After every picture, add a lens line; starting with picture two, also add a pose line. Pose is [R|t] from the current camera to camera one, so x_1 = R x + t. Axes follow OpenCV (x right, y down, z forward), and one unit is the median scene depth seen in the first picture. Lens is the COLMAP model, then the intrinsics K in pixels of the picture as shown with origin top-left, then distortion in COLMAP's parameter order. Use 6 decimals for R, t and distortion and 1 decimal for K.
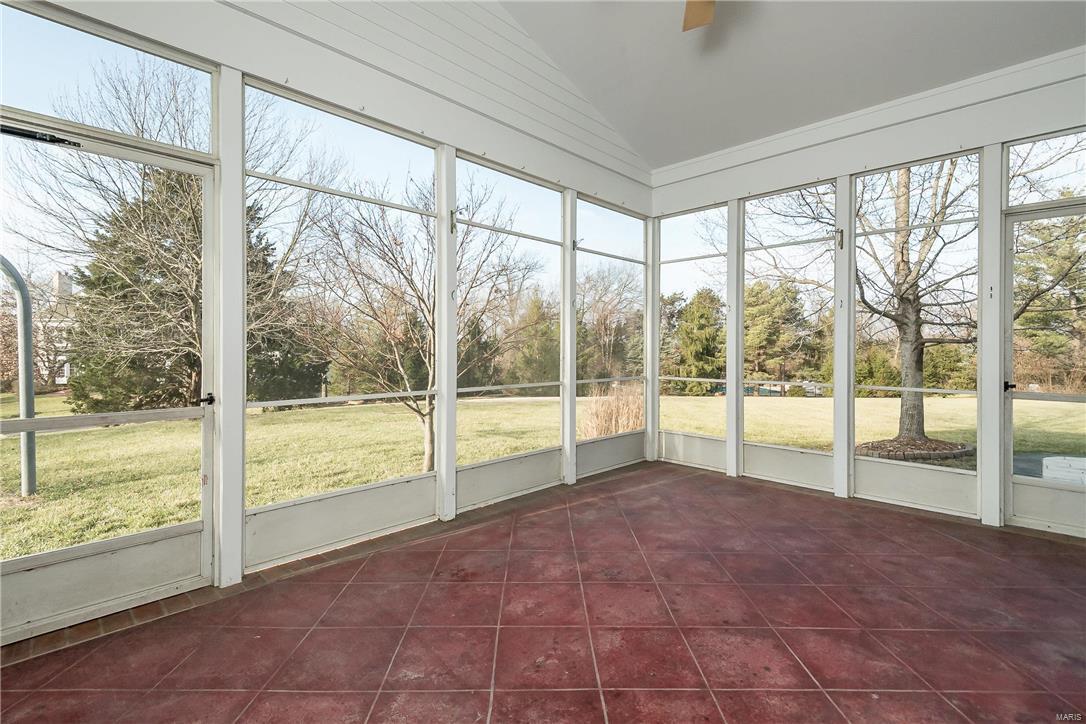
lens RADIAL K [[505.3, 0, 539.1], [0, 505.3, 359.5], [0, 0, 1]] dist [0.016886, -0.001870]
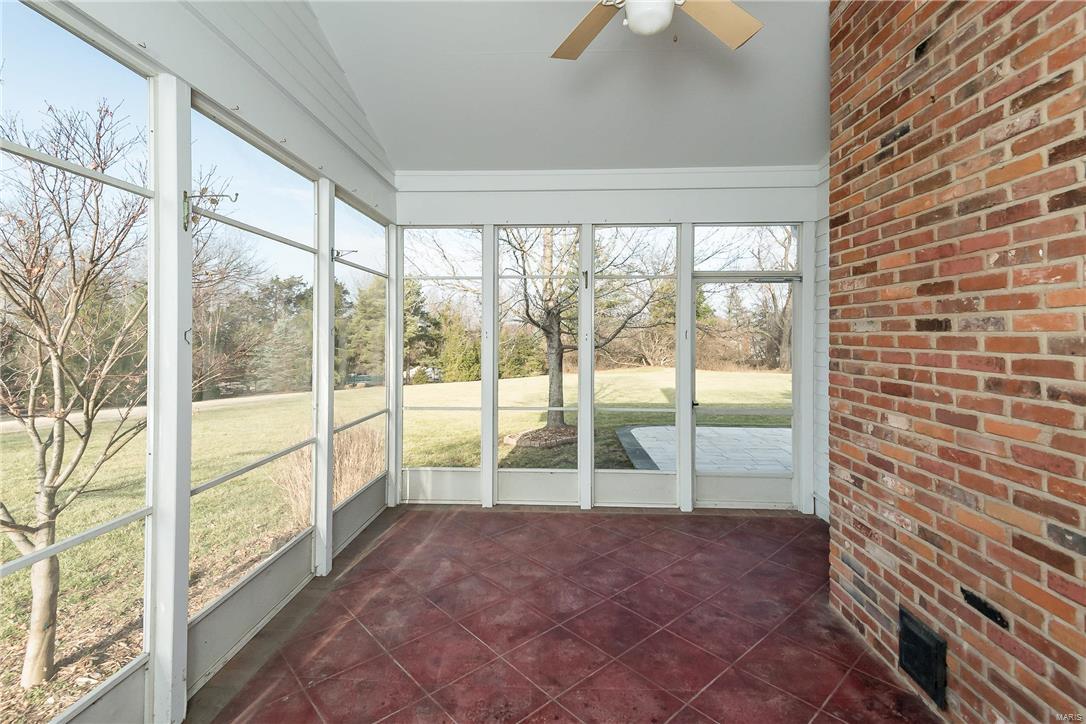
lens RADIAL K [[505.3, 0, 546.9], [0, 505.3, 328.7], [0, 0, 1]] dist [0.016886, -0.001870]
pose [[0.730189, 0.009603, 0.683177, -0.205674], [0.010404, 0.999629, -0.025171, -0.087742], [-0.683166, 0.025487, 0.729818, 0.213449]]
